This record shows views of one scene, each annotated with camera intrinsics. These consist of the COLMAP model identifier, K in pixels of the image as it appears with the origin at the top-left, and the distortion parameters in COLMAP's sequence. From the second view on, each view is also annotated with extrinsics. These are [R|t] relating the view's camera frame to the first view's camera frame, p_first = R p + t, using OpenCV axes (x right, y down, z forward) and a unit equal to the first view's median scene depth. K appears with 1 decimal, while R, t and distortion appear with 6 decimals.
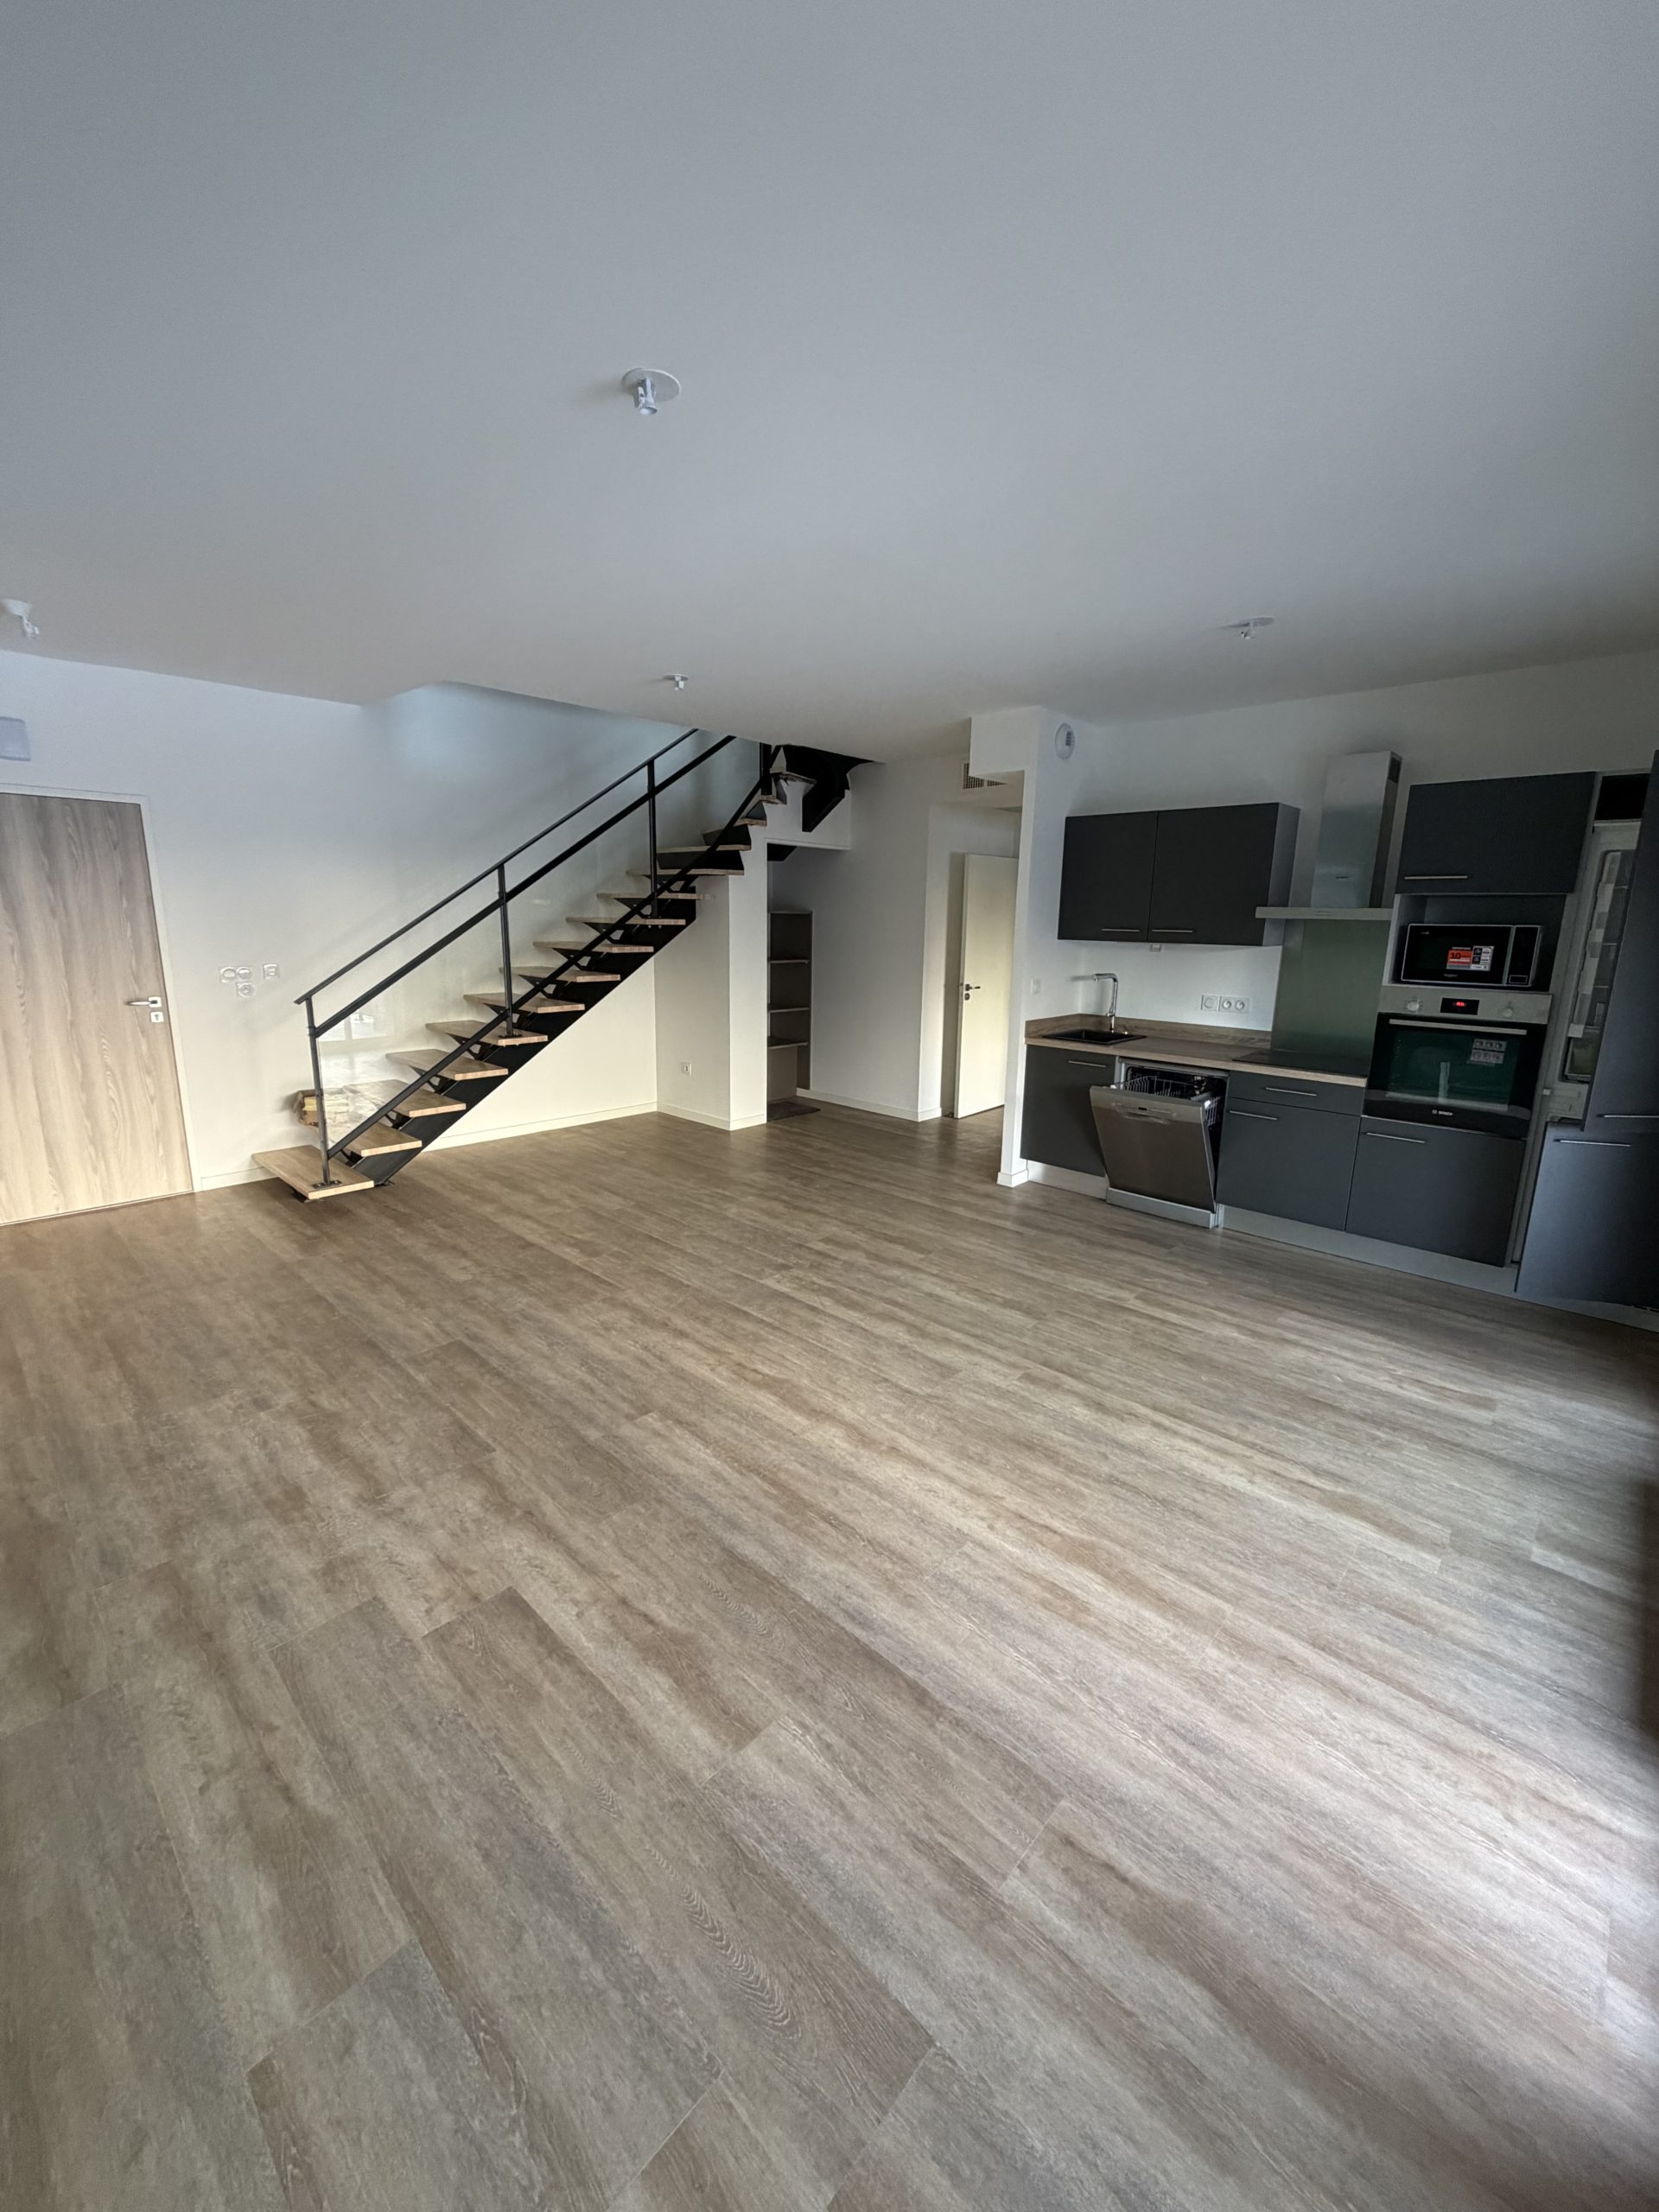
lens RADIAL K [[891.9, 0, 839.2], [0, 891.9, 1101.2], [0, 0, 1]] dist [0.001023, -0.000556]
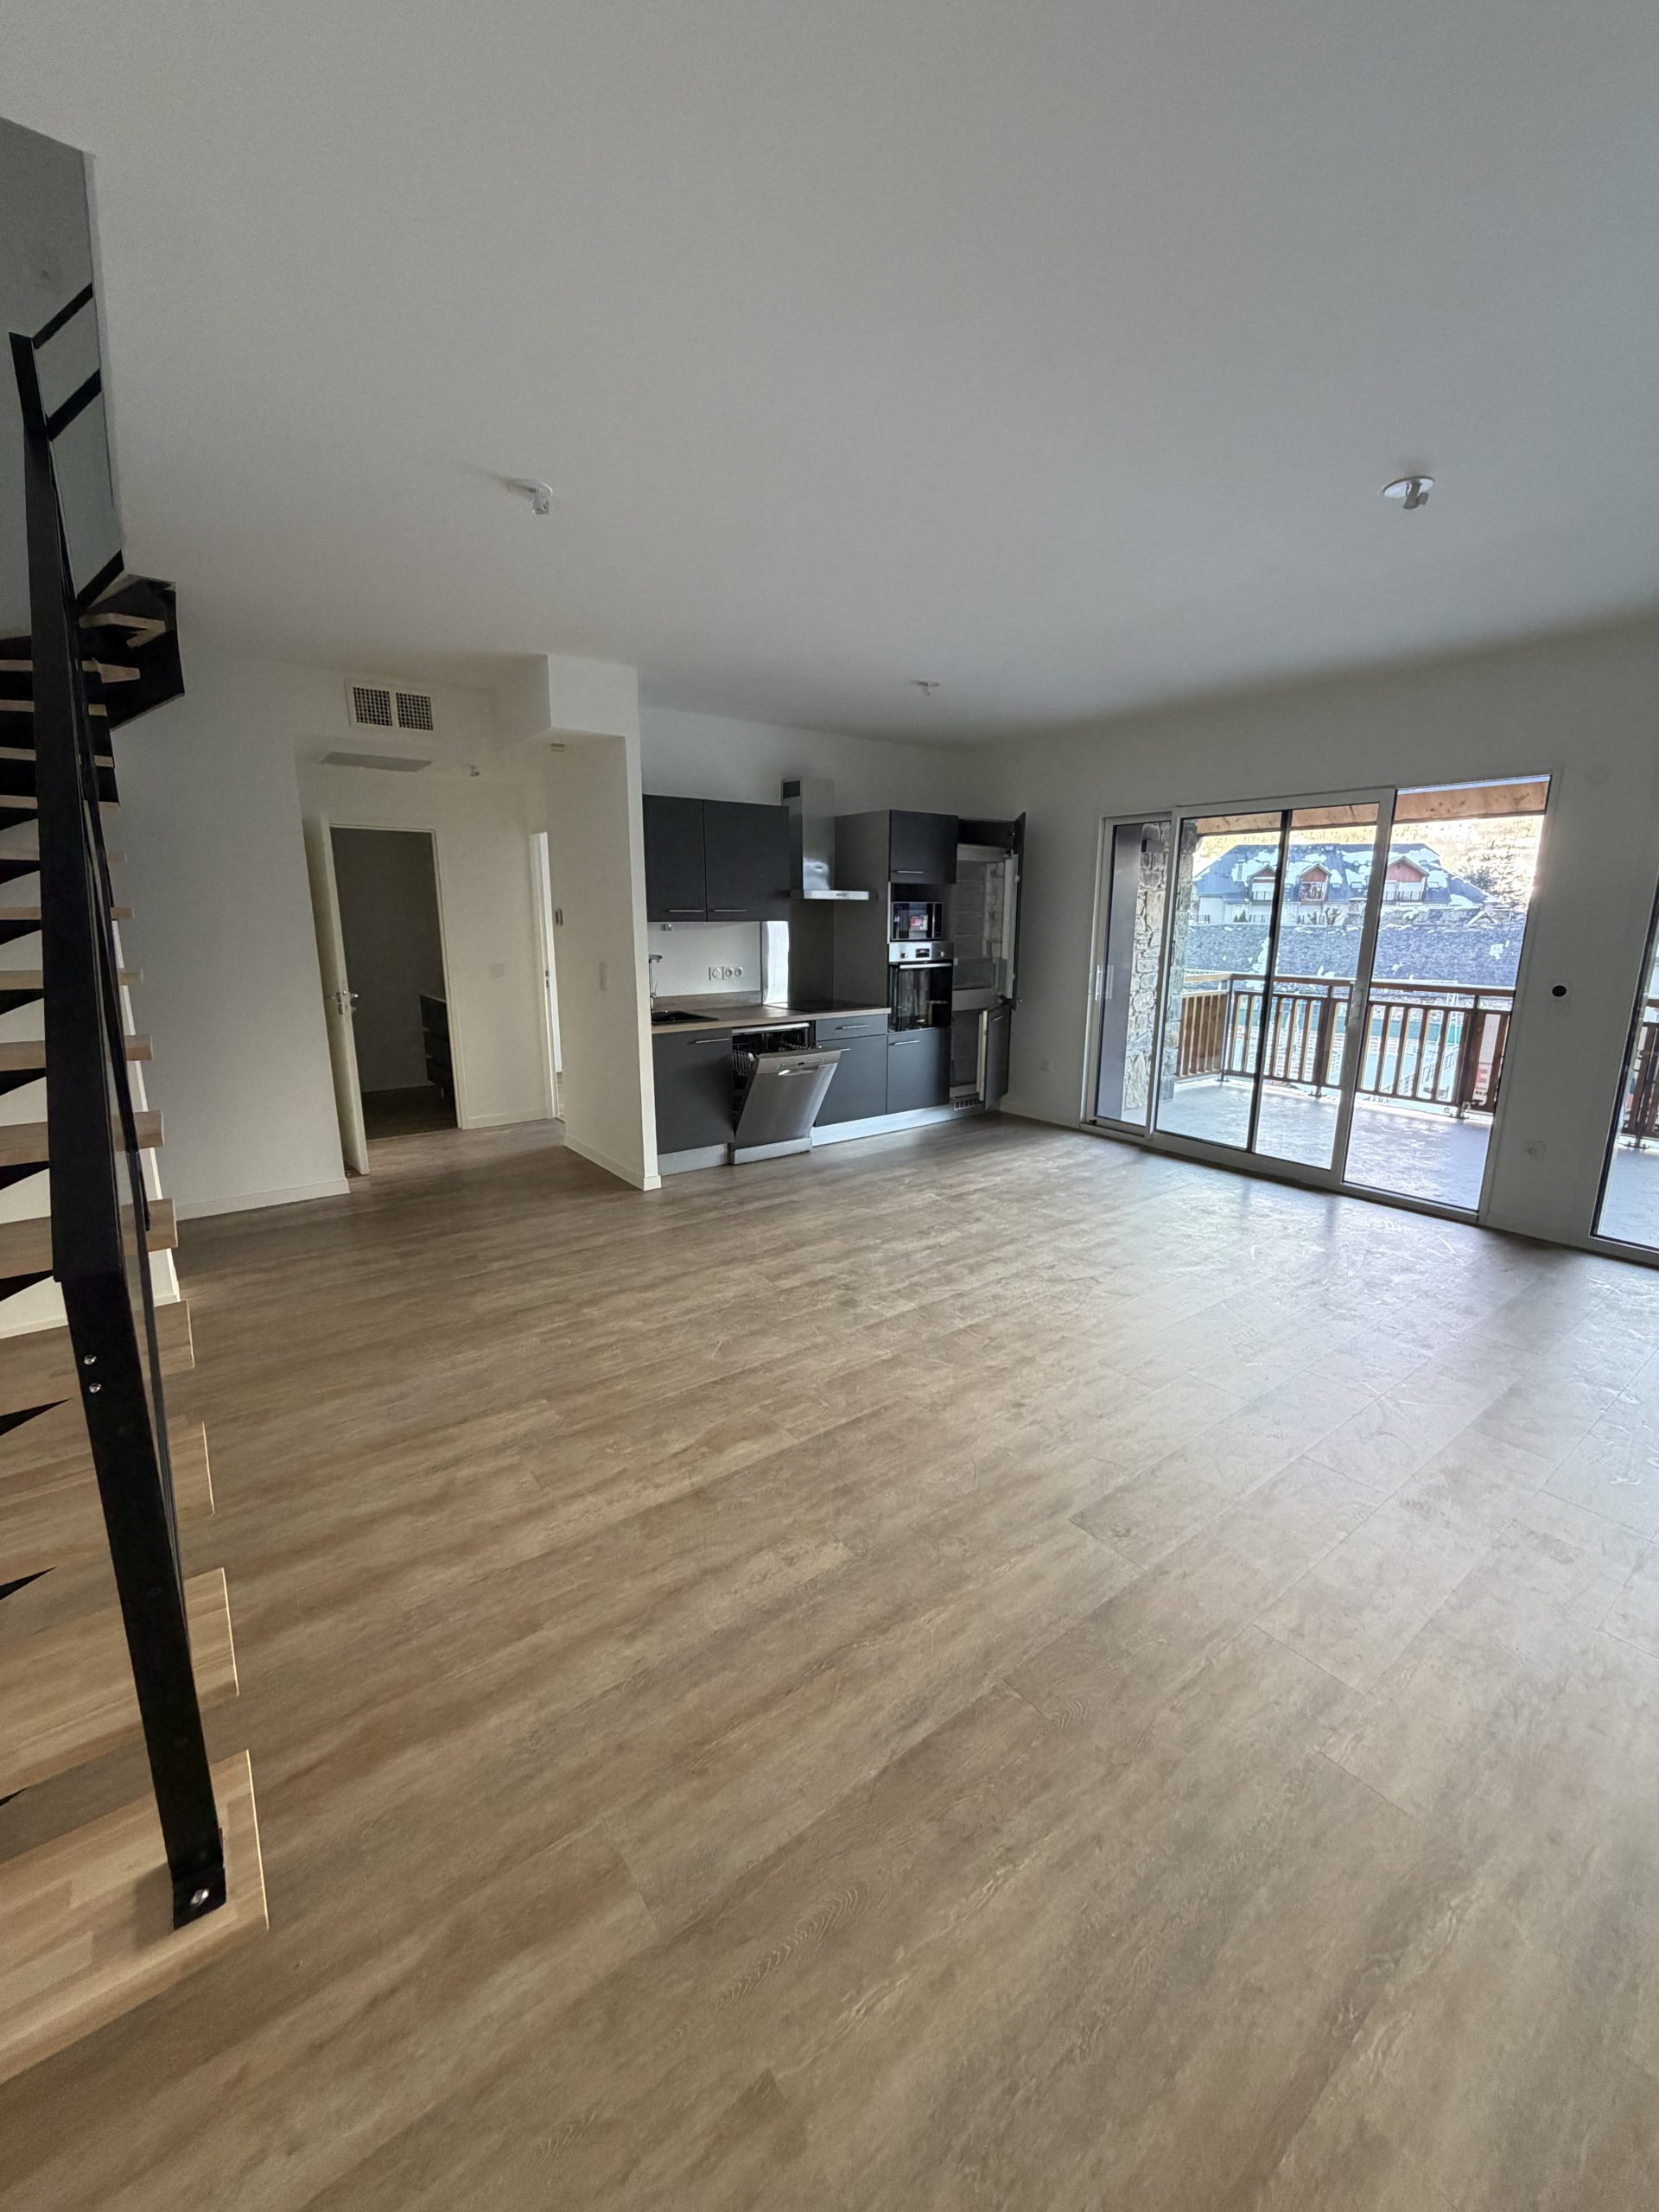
lens RADIAL K [[891.9, 0, 834.9], [0, 891.9, 1098.4], [0, 0, 1]] dist [0.001023, -0.000556]
pose [[0.156924, -0.218140, 0.963218, -0.864058], [0.202722, 0.961649, 0.184758, -0.169702], [-0.966581, 0.166272, 0.195128, 0.818877]]
